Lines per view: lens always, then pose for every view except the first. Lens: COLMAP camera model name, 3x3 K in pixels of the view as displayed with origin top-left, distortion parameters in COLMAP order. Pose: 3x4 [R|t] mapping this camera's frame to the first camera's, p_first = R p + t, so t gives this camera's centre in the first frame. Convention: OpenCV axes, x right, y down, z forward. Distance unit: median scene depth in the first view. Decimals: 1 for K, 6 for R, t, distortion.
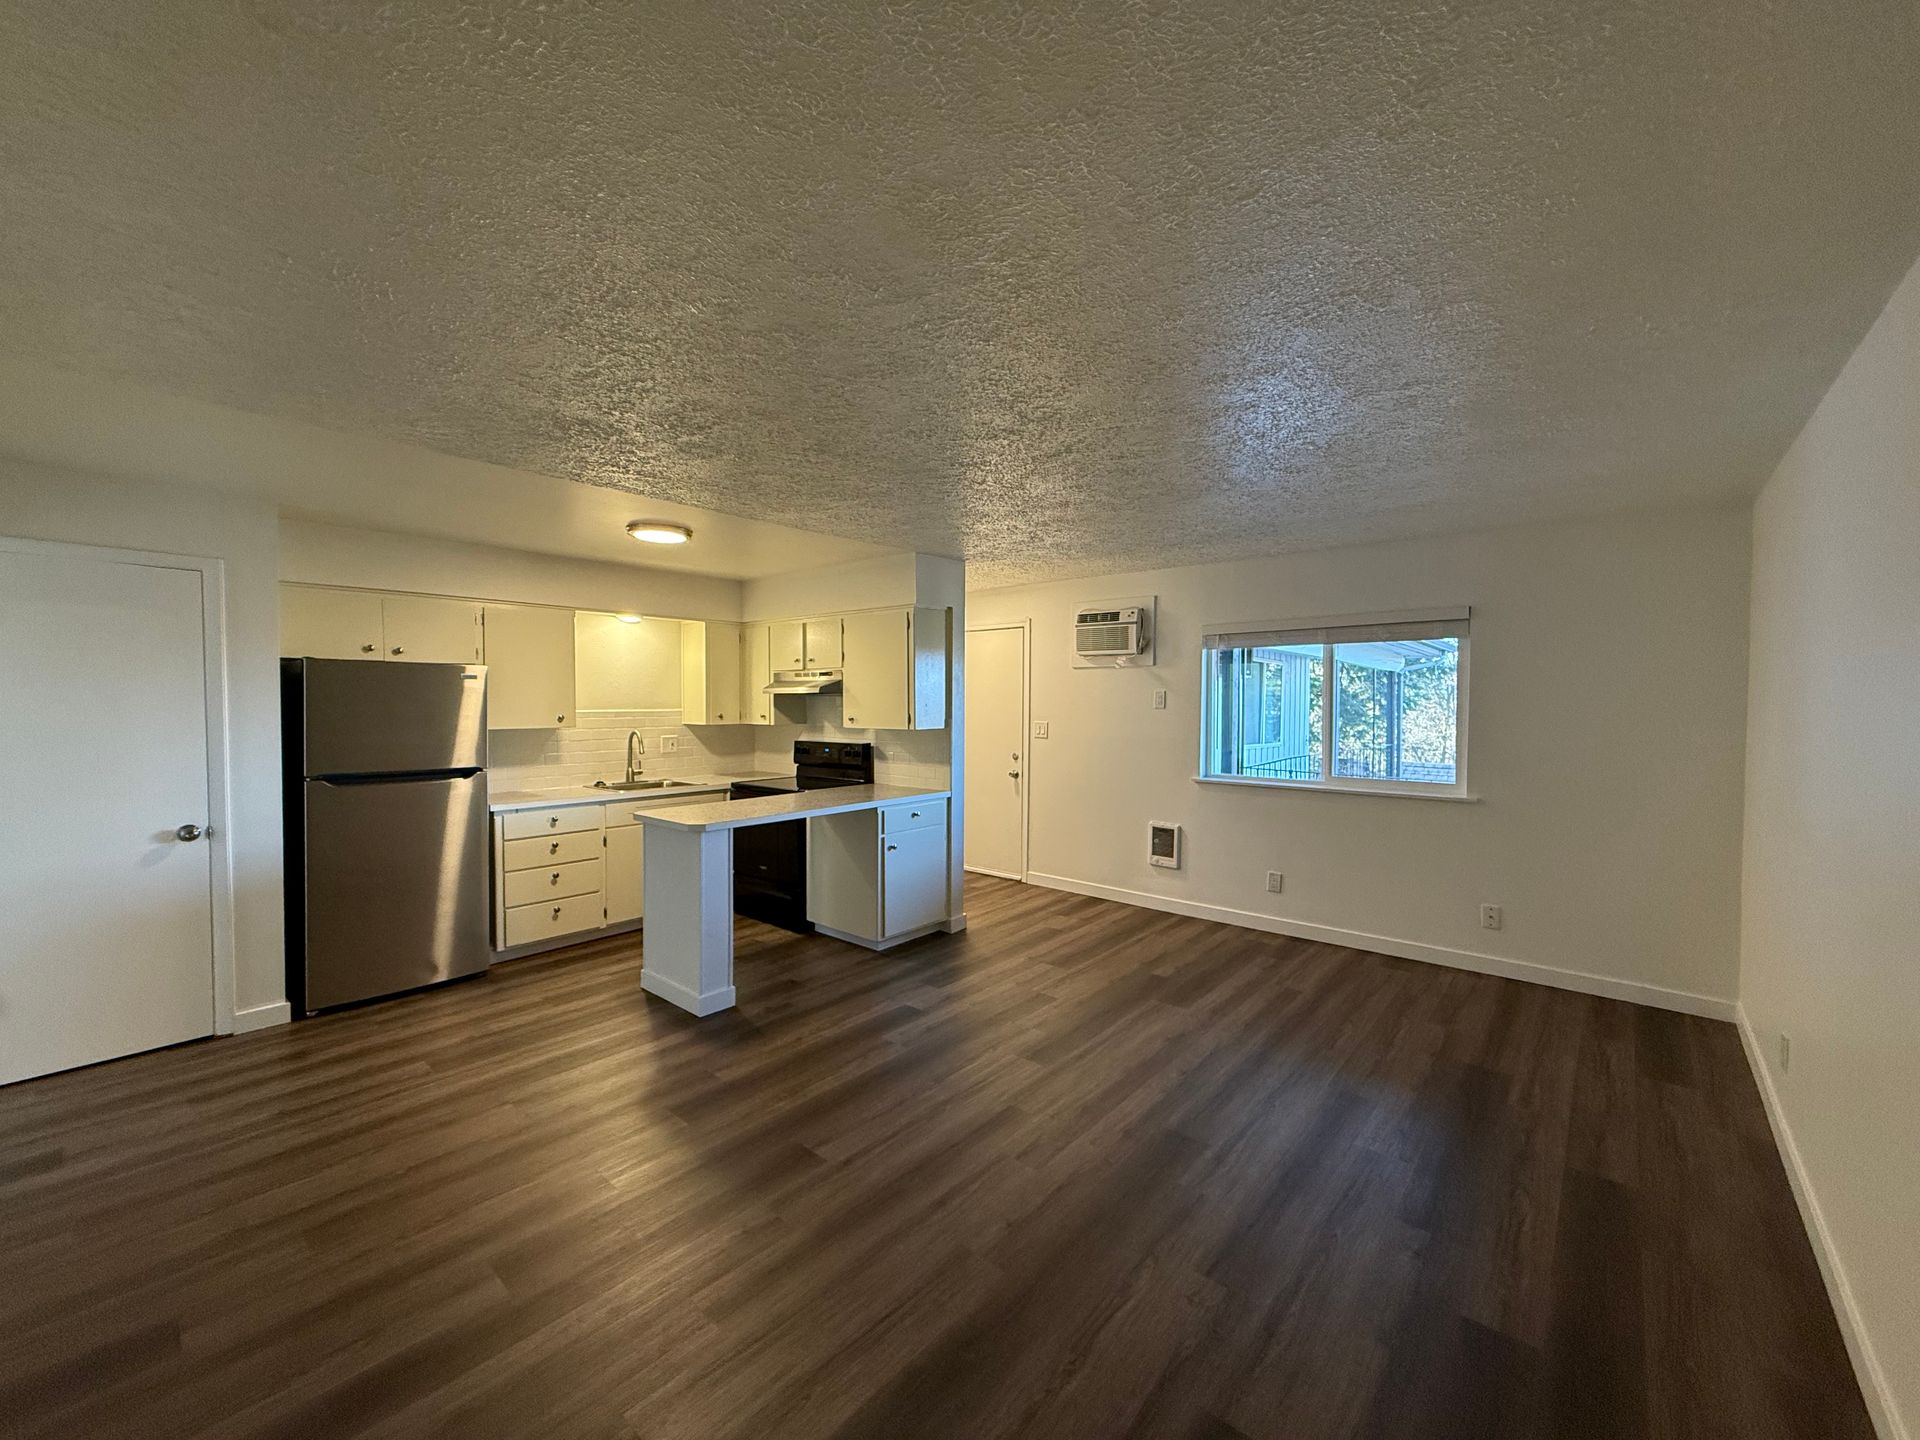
lens RADIAL K [[763.7, 0, 953.8], [0, 763.7, 719.4], [0, 0, 1]] dist [0.001795, 0.000305]
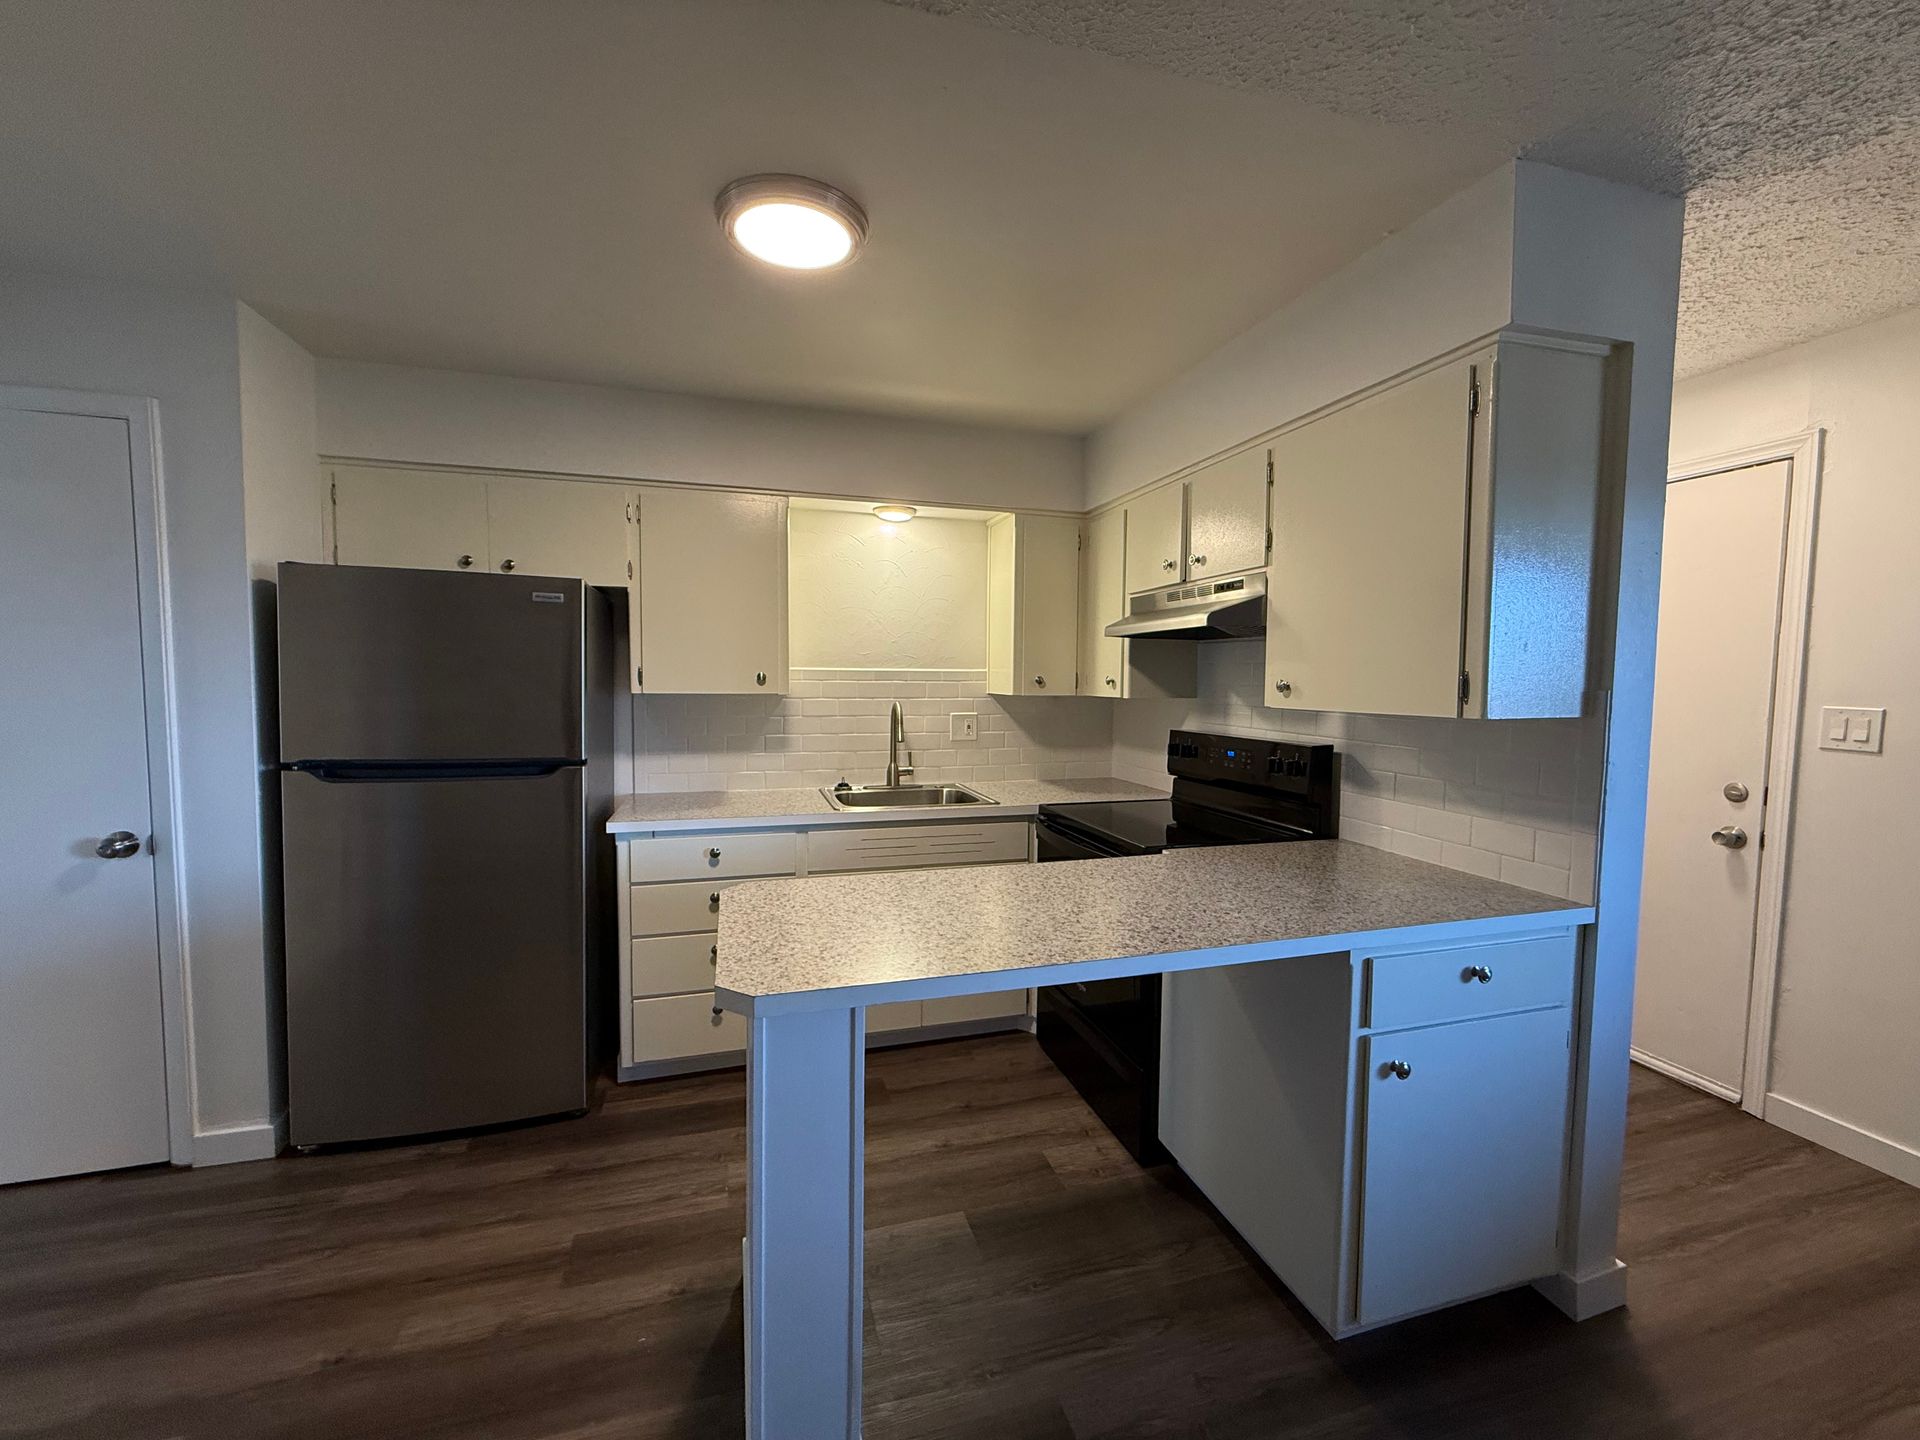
lens RADIAL K [[763.7, 0, 953.8], [0, 763.7, 719.4], [0, 0, 1]] dist [0.001795, 0.000305]
pose [[0.842815, 0.037371, -0.536905, -0.060504], [-0.021662, 0.999133, 0.035539, 0.006081], [0.537768, -0.018322, 0.842894, 0.538981]]
